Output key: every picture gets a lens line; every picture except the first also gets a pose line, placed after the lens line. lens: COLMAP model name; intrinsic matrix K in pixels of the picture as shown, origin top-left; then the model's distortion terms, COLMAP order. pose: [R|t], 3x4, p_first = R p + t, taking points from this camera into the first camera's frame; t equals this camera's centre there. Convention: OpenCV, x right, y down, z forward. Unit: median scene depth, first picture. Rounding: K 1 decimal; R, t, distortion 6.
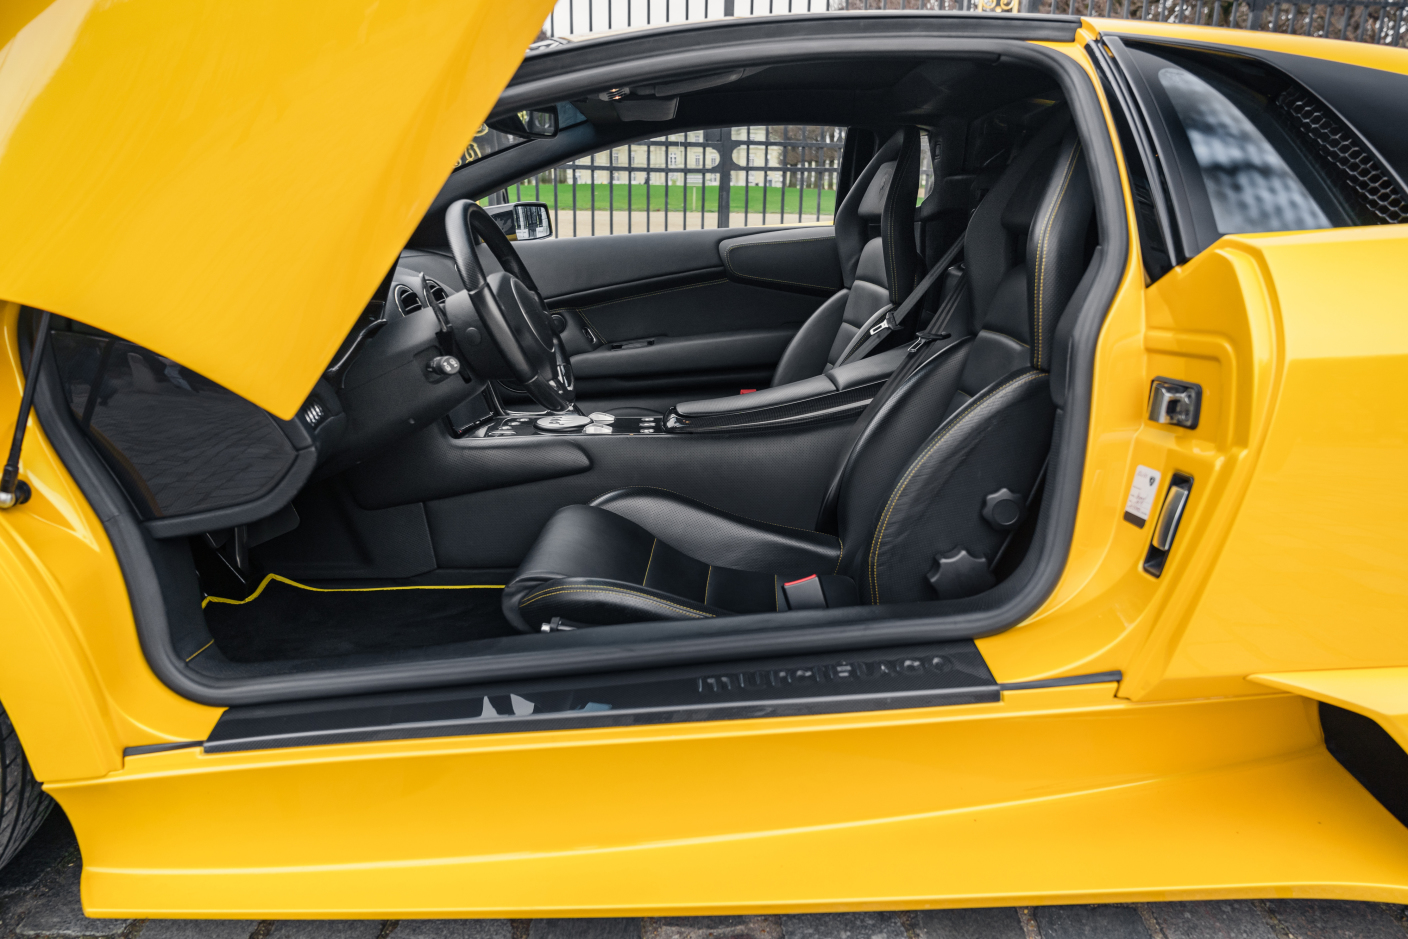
lens RADIAL K [[957.2, 0, 704.0], [0, 957.2, 469.5], [0, 0, 1]] dist [-0.008000, -0.002232]
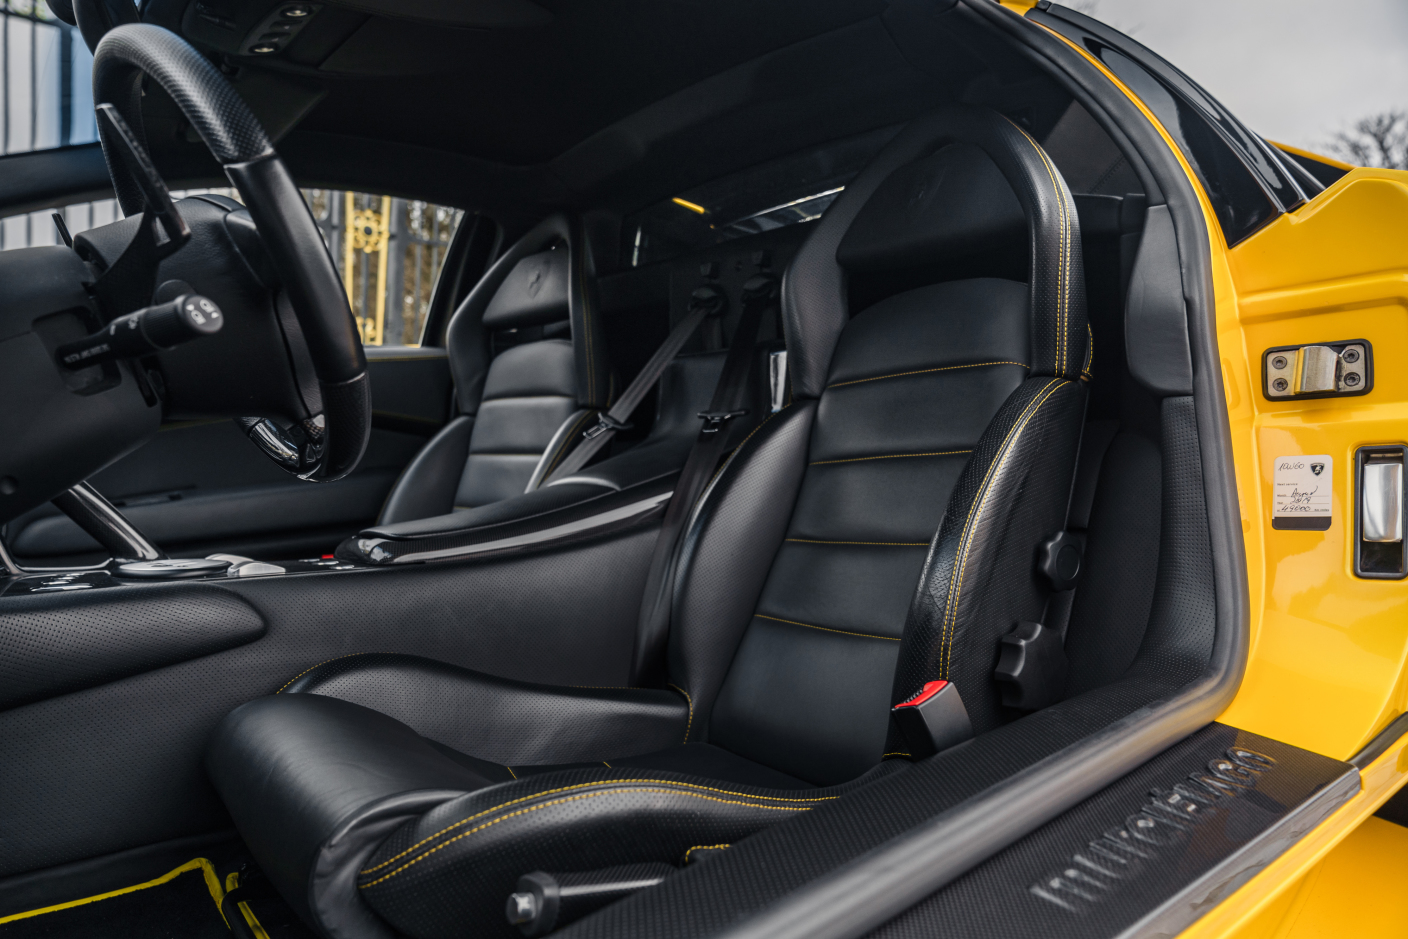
lens RADIAL K [[957.2, 0, 704.0], [0, 957.2, 469.5], [0, 0, 1]] dist [-0.008000, -0.002232]
pose [[0.805500, -0.013112, 0.592450, -0.248750], [0.152940, 0.970485, -0.186460, 0.050526], [-0.572519, 0.240803, 0.783732, 0.417709]]
